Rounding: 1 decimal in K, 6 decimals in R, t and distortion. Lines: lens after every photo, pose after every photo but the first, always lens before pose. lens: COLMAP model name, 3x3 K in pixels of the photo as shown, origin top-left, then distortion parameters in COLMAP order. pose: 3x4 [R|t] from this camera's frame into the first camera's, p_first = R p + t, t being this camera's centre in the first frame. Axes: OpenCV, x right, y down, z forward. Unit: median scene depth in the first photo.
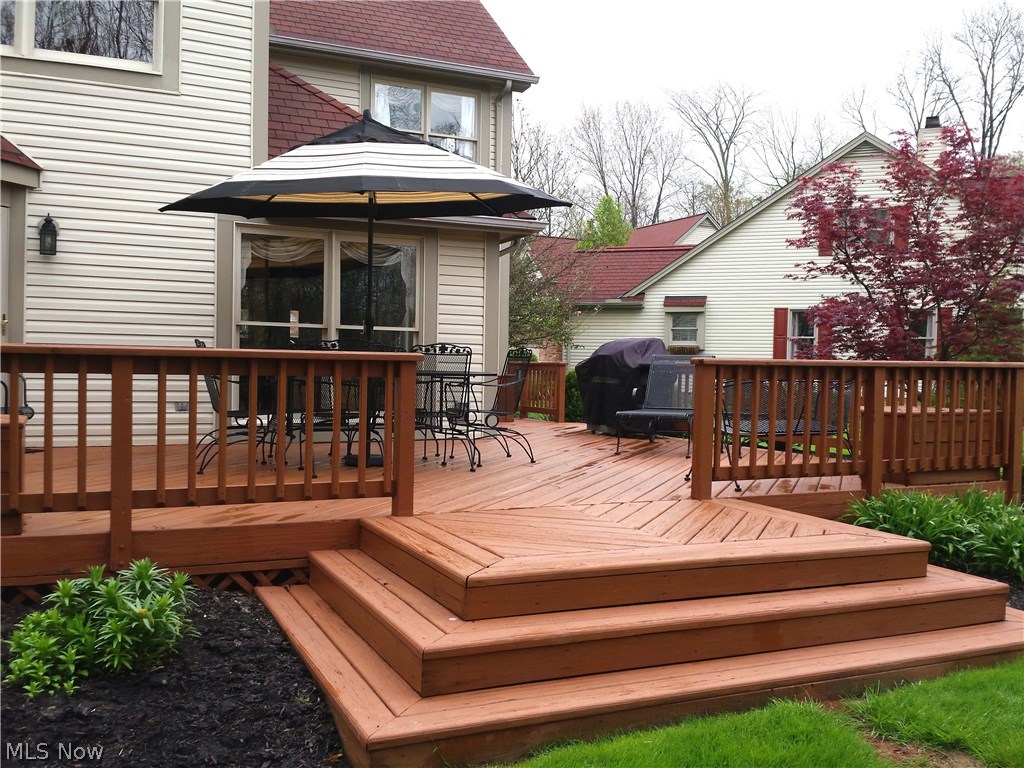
lens RADIAL K [[958.0, 0, 512.0], [0, 958.0, 384.0], [0, 0, 1]] dist [0.155558, -0.398967]
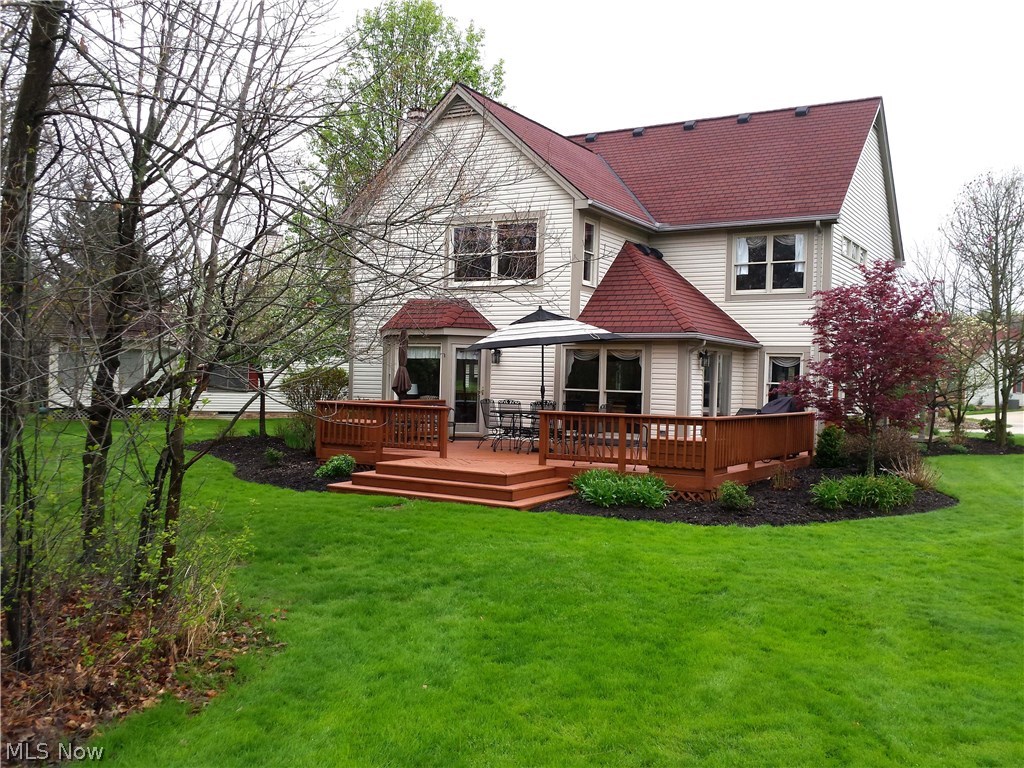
lens RADIAL K [[958.0, 0, 512.0], [0, 958.0, 384.0], [0, 0, 1]] dist [0.155558, -0.398967]
pose [[0.575795, -0.001301, -0.817593, 1.478731], [-0.028345, 0.999366, -0.021553, -0.023780], [0.817103, 0.035585, 0.575393, -0.377363]]
